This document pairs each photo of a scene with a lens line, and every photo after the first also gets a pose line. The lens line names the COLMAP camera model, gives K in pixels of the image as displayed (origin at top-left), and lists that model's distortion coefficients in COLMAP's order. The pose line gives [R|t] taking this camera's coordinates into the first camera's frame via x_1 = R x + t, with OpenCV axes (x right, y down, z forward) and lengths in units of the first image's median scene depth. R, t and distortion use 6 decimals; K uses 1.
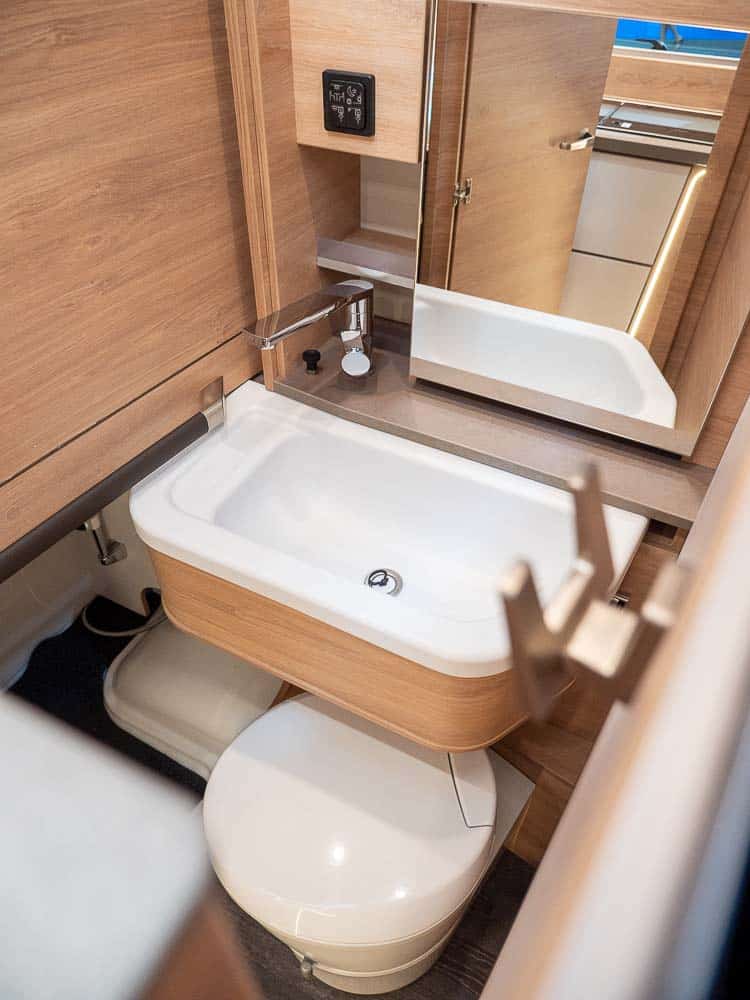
lens RADIAL K [[725.5, 0, 374.6], [0, 725.5, 508.6], [0, 0, 1]] dist [-0.023044, 0.000556]
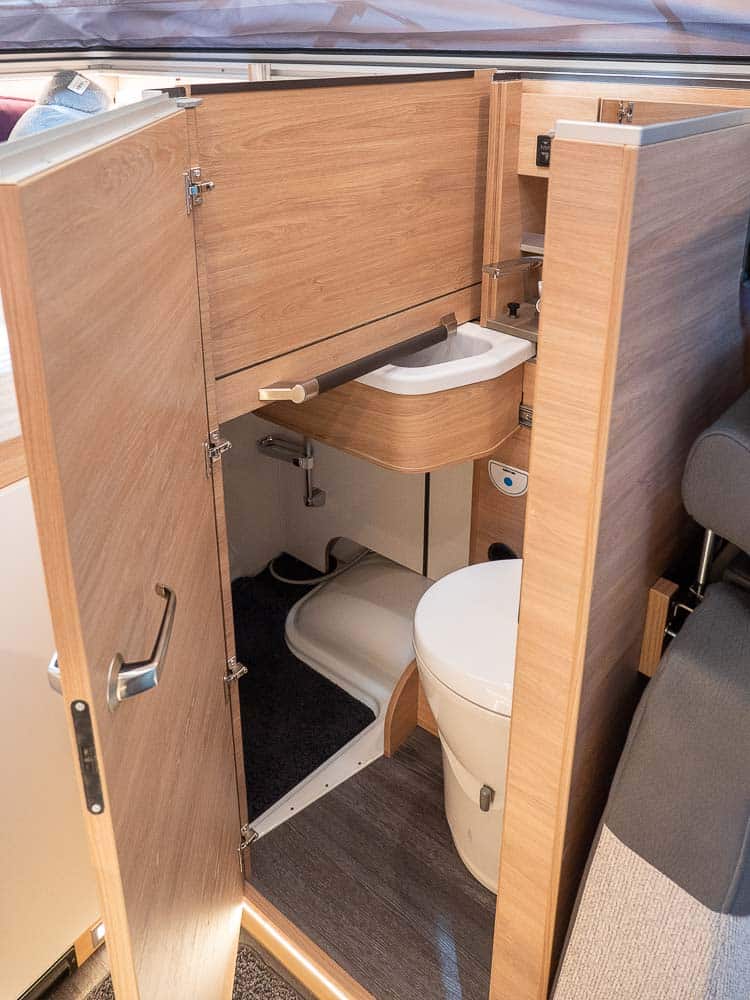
lens RADIAL K [[773.6, 0, 376.5], [0, 773.6, 278.8], [0, 0, 1]] dist [-0.045373, 0.021523]
pose [[0.982314, 0.044597, -0.181853, -0.090349], [-0.119146, 0.898101, -0.423343, 0.519714], [0.144442, 0.437523, 0.887531, -0.552921]]
